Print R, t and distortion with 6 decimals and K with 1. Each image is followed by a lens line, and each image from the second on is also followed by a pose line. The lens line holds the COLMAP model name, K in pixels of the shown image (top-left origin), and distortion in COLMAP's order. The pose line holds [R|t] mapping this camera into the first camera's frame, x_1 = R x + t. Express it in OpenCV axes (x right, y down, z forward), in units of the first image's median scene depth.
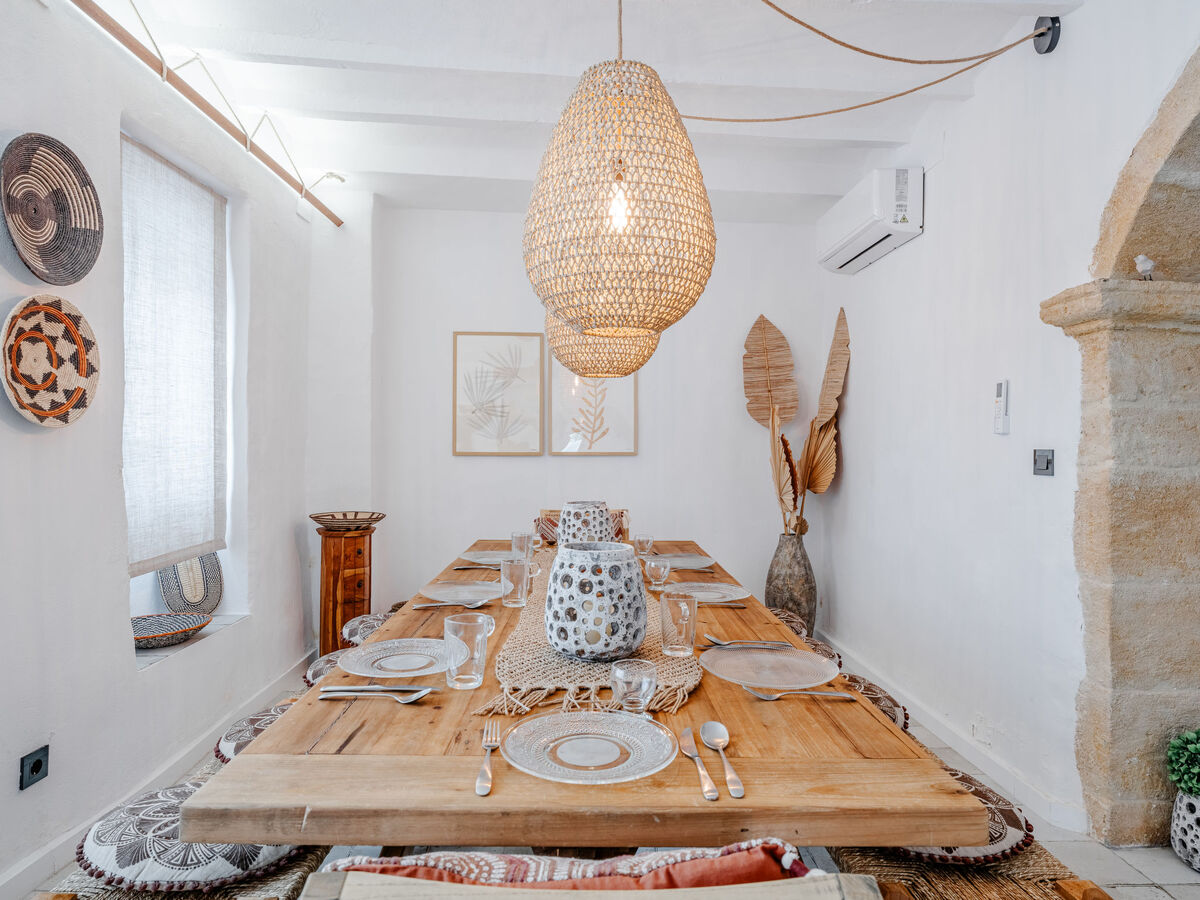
lens RADIAL K [[739.3, 0, 600.2], [0, 739.3, 445.3], [0, 0, 1]] dist [-0.001843, 0.003303]
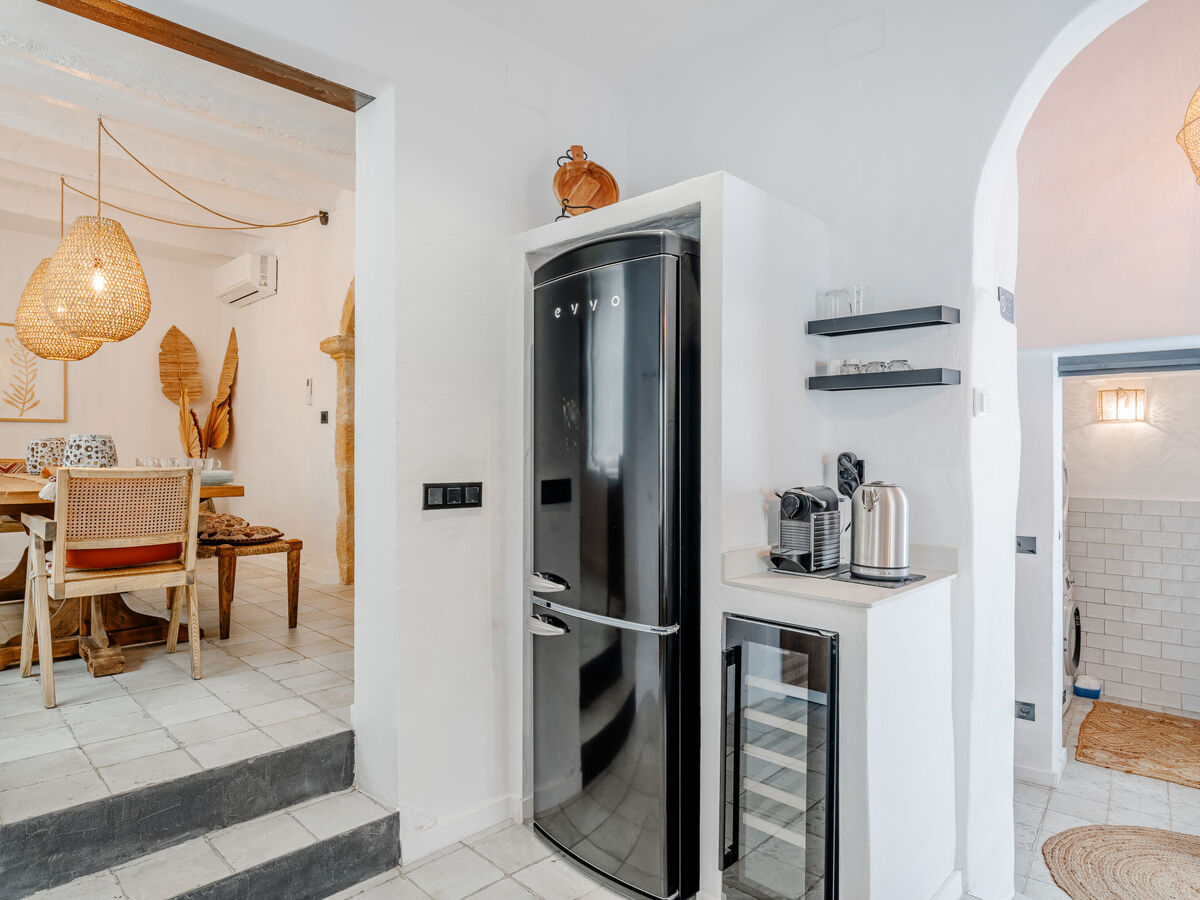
lens RADIAL K [[731.5, 0, 599.7], [0, 731.5, 453.1], [0, 0, 1]] dist [-0.002226, 0.000783]
pose [[0.737295, -0.003102, 0.675564, -0.164103], [0.002120, 0.999995, 0.002278, 0.085735], [-0.675568, -0.000247, 0.737298, -0.753595]]
